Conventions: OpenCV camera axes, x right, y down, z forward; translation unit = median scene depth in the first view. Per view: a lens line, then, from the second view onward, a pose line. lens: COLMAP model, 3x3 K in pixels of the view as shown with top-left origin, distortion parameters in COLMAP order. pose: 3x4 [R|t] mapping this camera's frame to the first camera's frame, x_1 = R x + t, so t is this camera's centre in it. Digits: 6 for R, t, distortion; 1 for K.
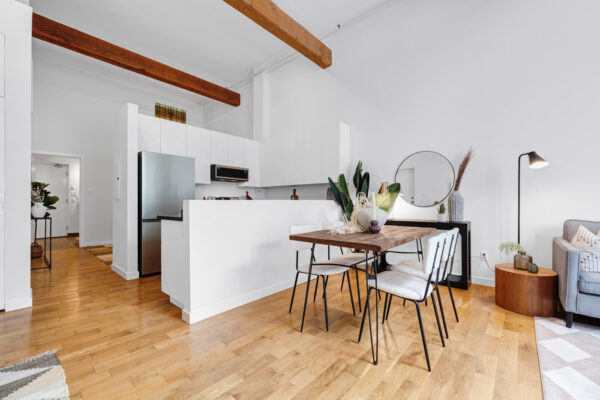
lens RADIAL K [[249.2, 0, 302.0], [0, 249.2, 204.3], [0, 0, 1]] dist [-0.010923, 0.000281]
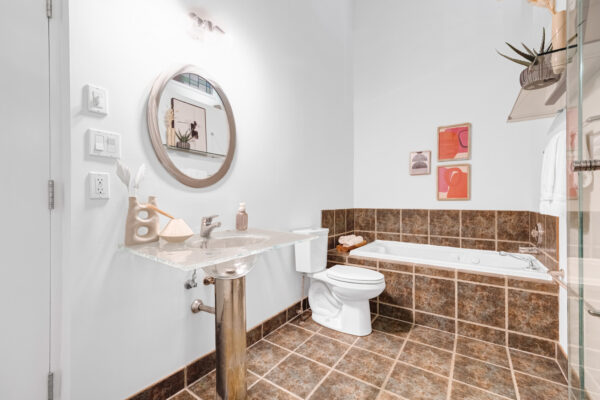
lens RADIAL K [[249.2, 0, 300.2], [0, 249.2, 201.3], [0, 0, 1]] dist [-0.010923, 0.000281]
pose [[0.993024, -0.014198, 0.117052, -1.517763], [0.015234, 0.999852, -0.007963, -0.011502], [-0.116922, 0.009691, 0.993094, 1.546205]]
